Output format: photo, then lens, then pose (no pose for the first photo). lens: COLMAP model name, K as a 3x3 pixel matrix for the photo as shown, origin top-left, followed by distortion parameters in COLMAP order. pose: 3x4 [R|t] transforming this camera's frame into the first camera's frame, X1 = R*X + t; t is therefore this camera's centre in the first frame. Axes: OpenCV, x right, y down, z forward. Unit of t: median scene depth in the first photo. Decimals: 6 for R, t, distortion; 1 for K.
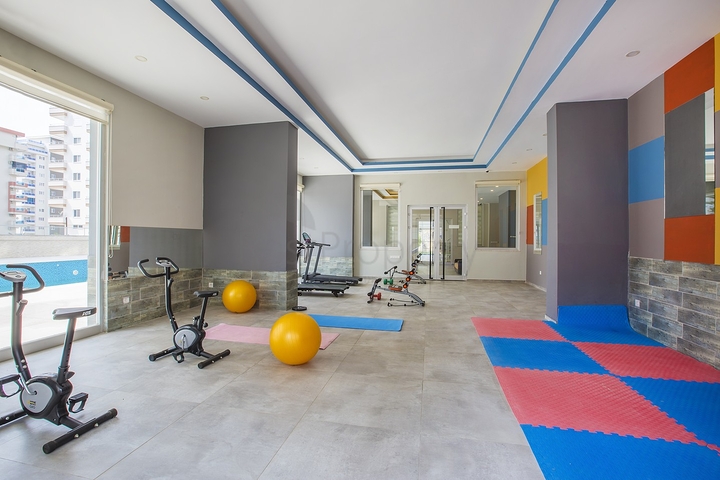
lens RADIAL K [[333.1, 0, 360.5], [0, 333.1, 241.5], [0, 0, 1]] dist [-0.022100, 0.002565]
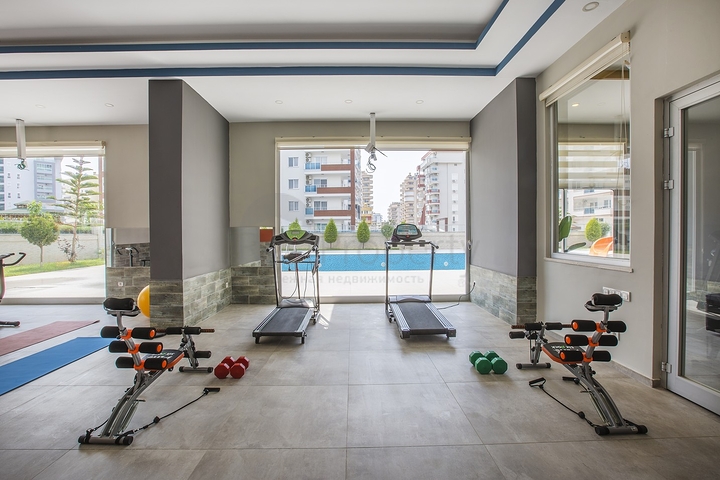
lens RADIAL K [[333.1, 0, 358.5], [0, 333.1, 236.6], [0, 0, 1]] dist [-0.022100, 0.002565]
pose [[0.231547, 0.006330, -0.972803, 0.782453], [0.012345, 0.999879, 0.009445, -0.012770], [0.972745, -0.014196, 0.231441, 1.604005]]
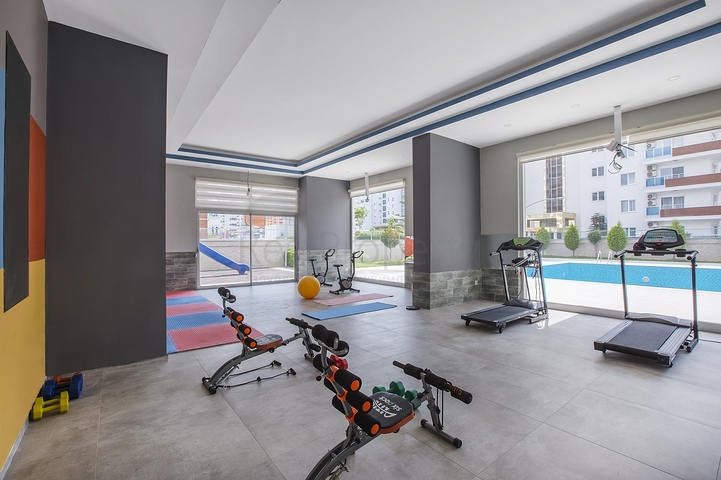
lens RADIAL K [[333.6, 0, 360.7], [0, 333.6, 240.9], [0, 0, 1]] dist [-0.022100, 0.002565]
pose [[-0.628066, 0.001039, -0.778160, 0.978164], [0.007609, 0.999959, -0.004806, -0.012184], [0.778123, -0.008940, -0.628048, 1.969752]]
